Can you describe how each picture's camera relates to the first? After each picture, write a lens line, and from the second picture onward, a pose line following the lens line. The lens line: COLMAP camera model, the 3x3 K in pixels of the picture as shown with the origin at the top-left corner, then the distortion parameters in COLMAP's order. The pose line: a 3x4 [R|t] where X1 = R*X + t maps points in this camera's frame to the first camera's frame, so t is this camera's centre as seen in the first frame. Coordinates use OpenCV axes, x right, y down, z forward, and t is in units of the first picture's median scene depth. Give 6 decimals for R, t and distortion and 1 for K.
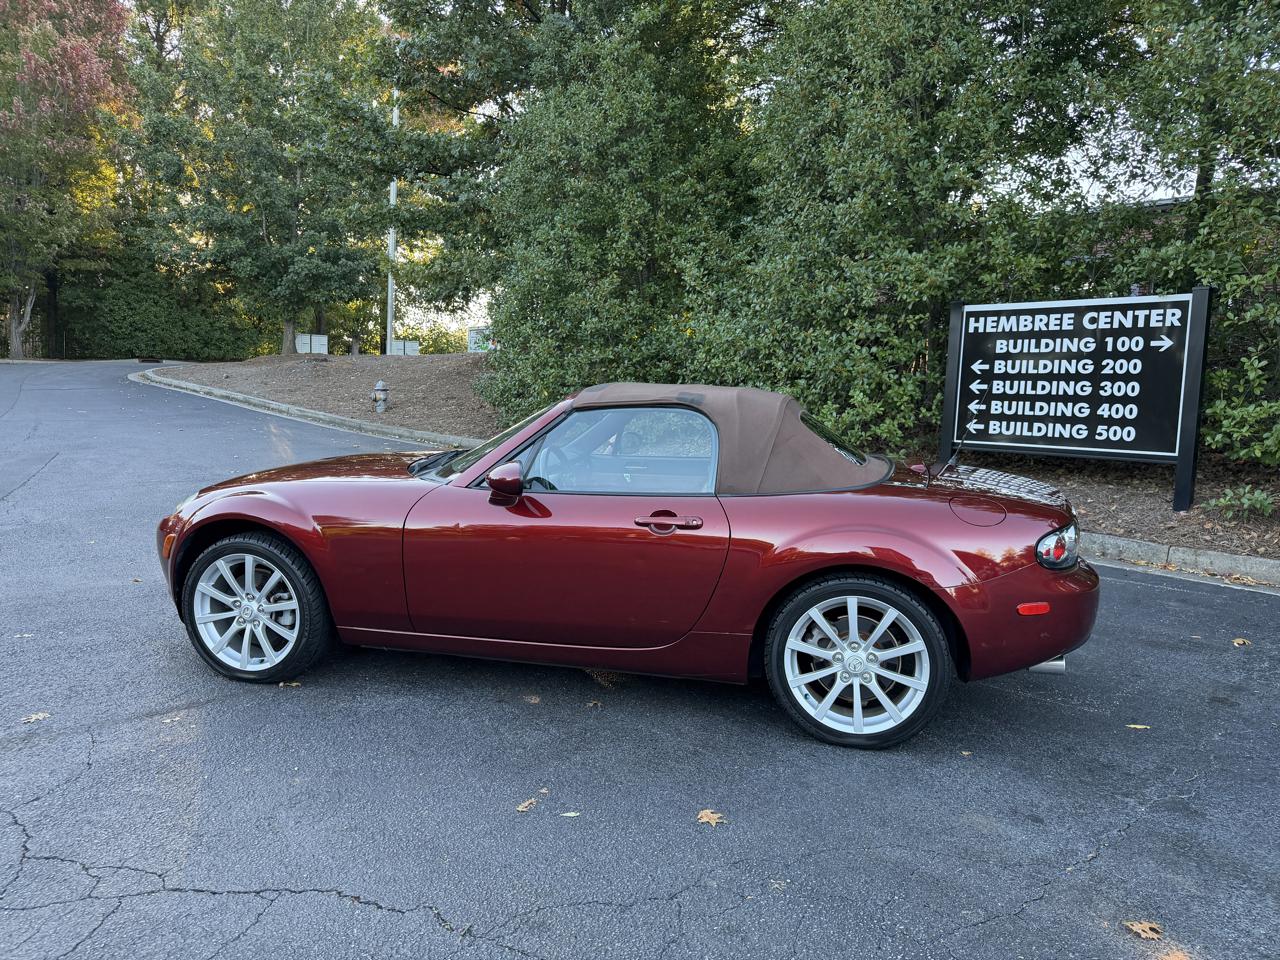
lens RADIAL K [[912.6, 0, 638.0], [0, 912.6, 490.9], [0, 0, 1]] dist [0.050811, -0.067971]
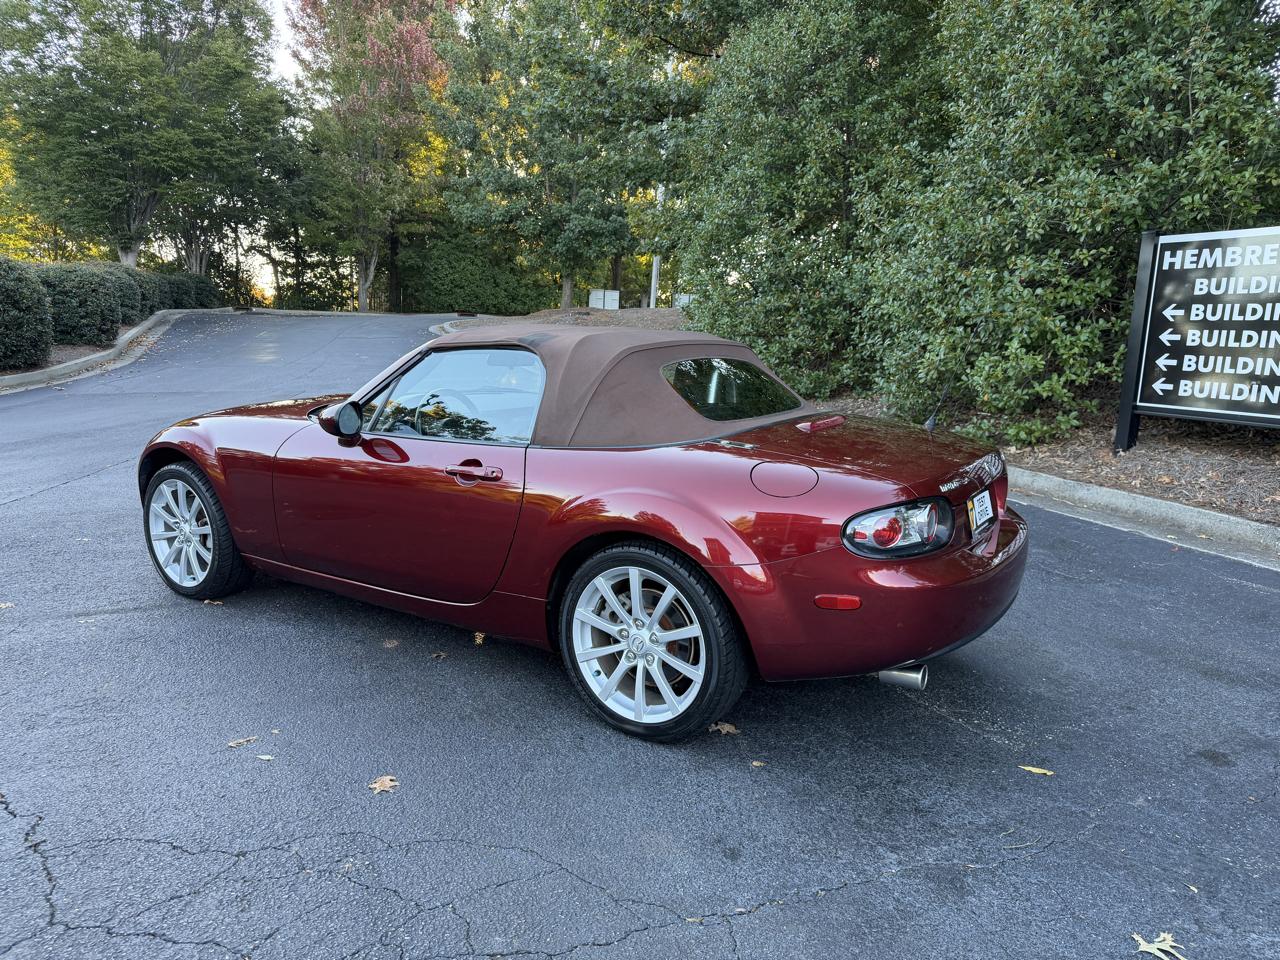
lens RADIAL K [[912.6, 0, 638.1], [0, 912.6, 491.2], [0, 0, 1]] dist [0.050811, -0.067971]
pose [[0.938789, 0.063642, -0.338562, 0.218858], [-0.047086, 0.997269, 0.056901, -0.002583], [0.341259, -0.037477, 0.939222, 0.077176]]
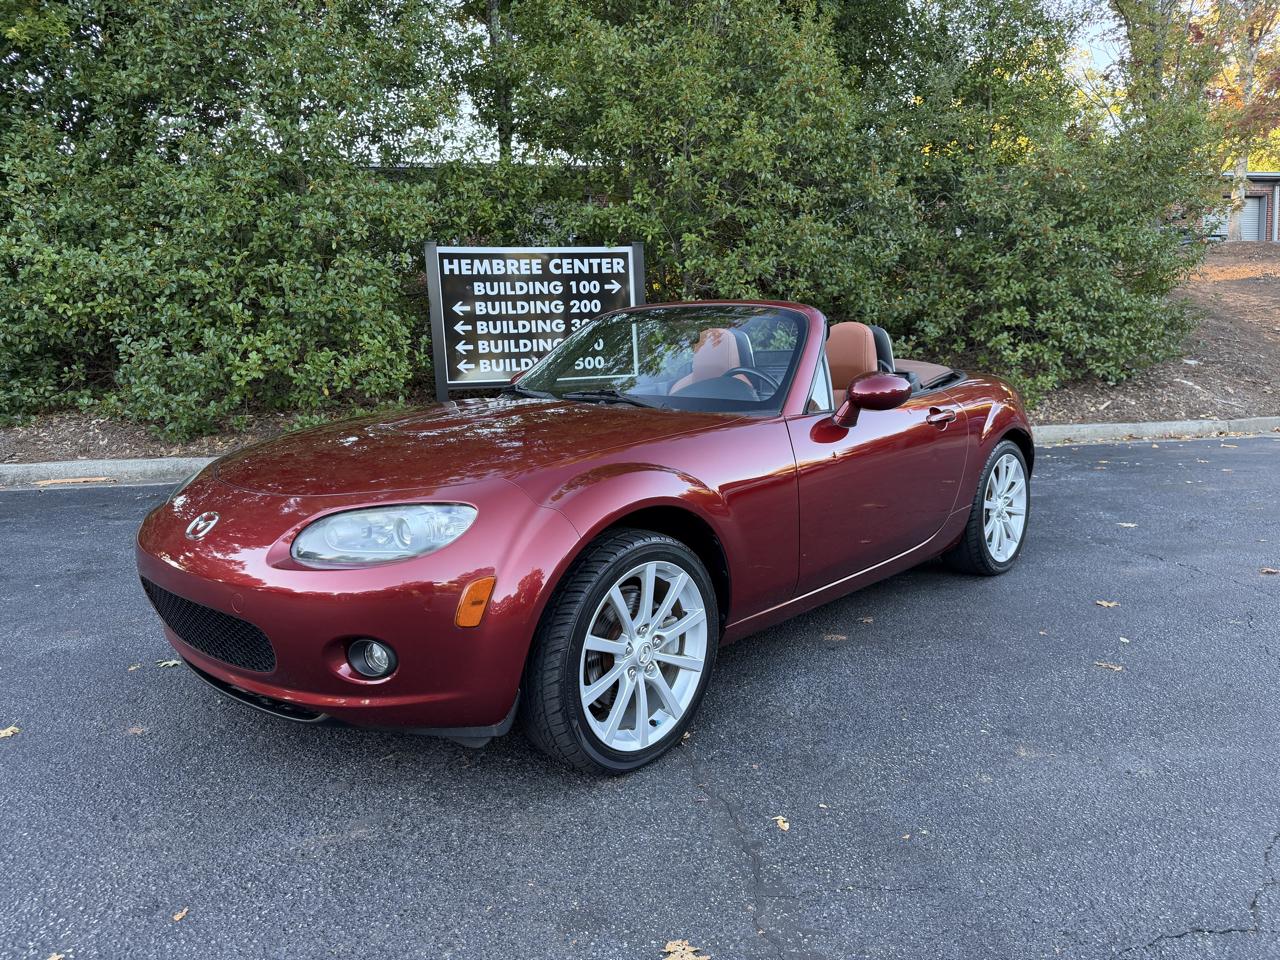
lens RADIAL K [[912.6, 0, 671.3], [0, 912.6, 478.4], [0, 0, 1]] dist [0.050811, -0.067971]
pose [[0.489320, -0.161923, 0.856940, -0.429341], [0.142661, 0.984238, 0.104516, -0.021989], [-0.860357, 0.071110, 0.504708, 0.298931]]
